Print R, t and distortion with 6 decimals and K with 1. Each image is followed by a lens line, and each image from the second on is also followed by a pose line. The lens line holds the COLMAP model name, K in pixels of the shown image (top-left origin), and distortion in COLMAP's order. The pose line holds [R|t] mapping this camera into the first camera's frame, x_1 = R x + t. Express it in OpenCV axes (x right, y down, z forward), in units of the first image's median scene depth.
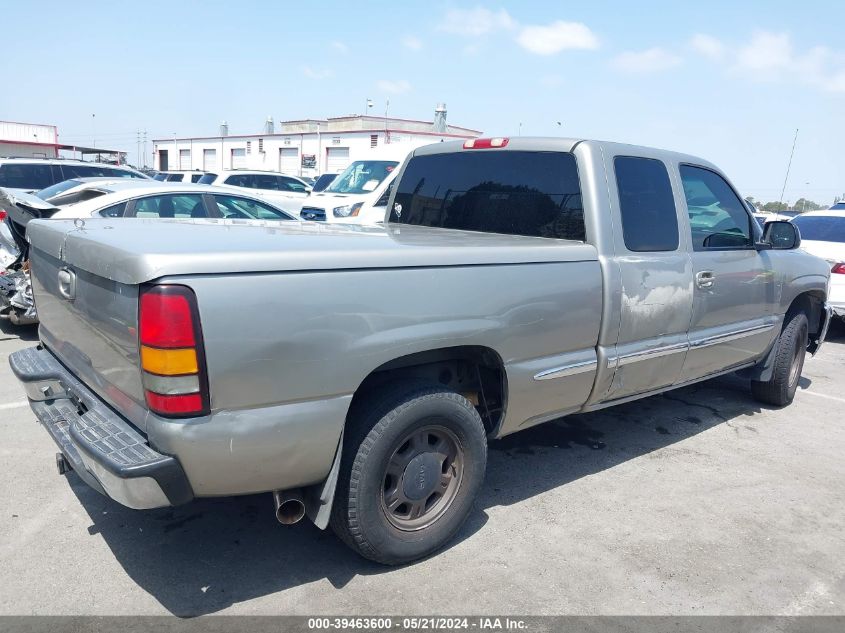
lens RADIAL K [[692.0, 0, 422.2], [0, 692.0, 318.3], [0, 0, 1]] dist [0.003738, -0.042422]
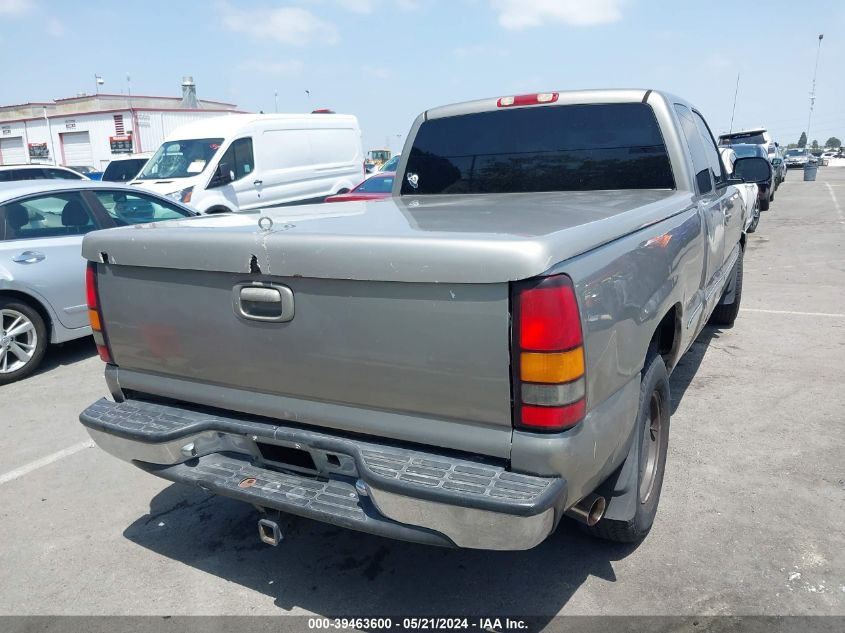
lens RADIAL K [[692.0, 0, 421.0], [0, 692.0, 316.8], [0, 0, 1]] dist [0.003738, -0.042422]
pose [[0.928054, -0.159827, 0.336411, -0.416314], [0.147091, 0.987103, 0.063189, -0.038152], [-0.342171, -0.009160, 0.939593, 0.146336]]
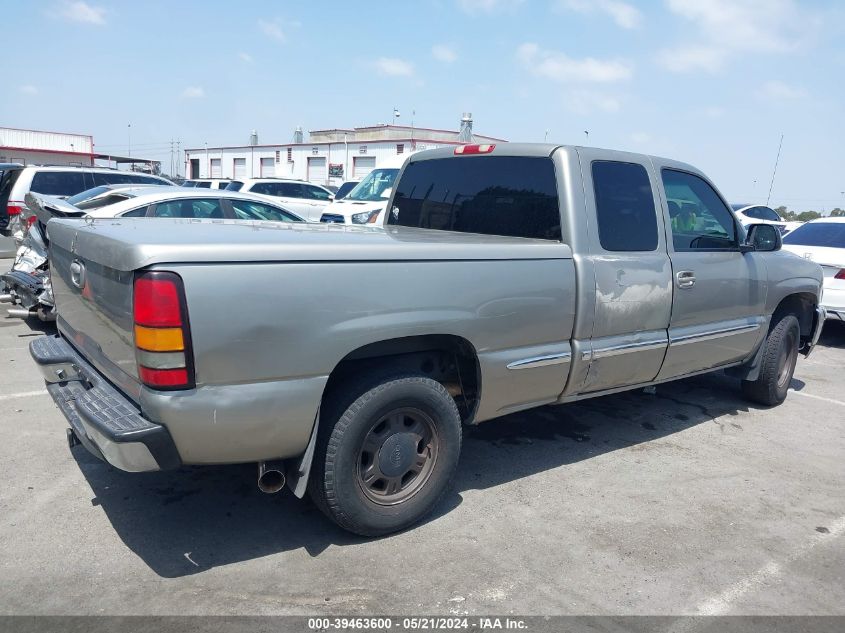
lens RADIAL K [[692.0, 0, 421.1], [0, 692.0, 317.7], [0, 0, 1]] dist [0.003738, -0.042422]
pose [[0.999048, 0.008918, -0.042698, 0.057539], [-0.009527, 0.999856, -0.014076, 0.020377], [0.042566, 0.014470, 0.998989, -0.057329]]
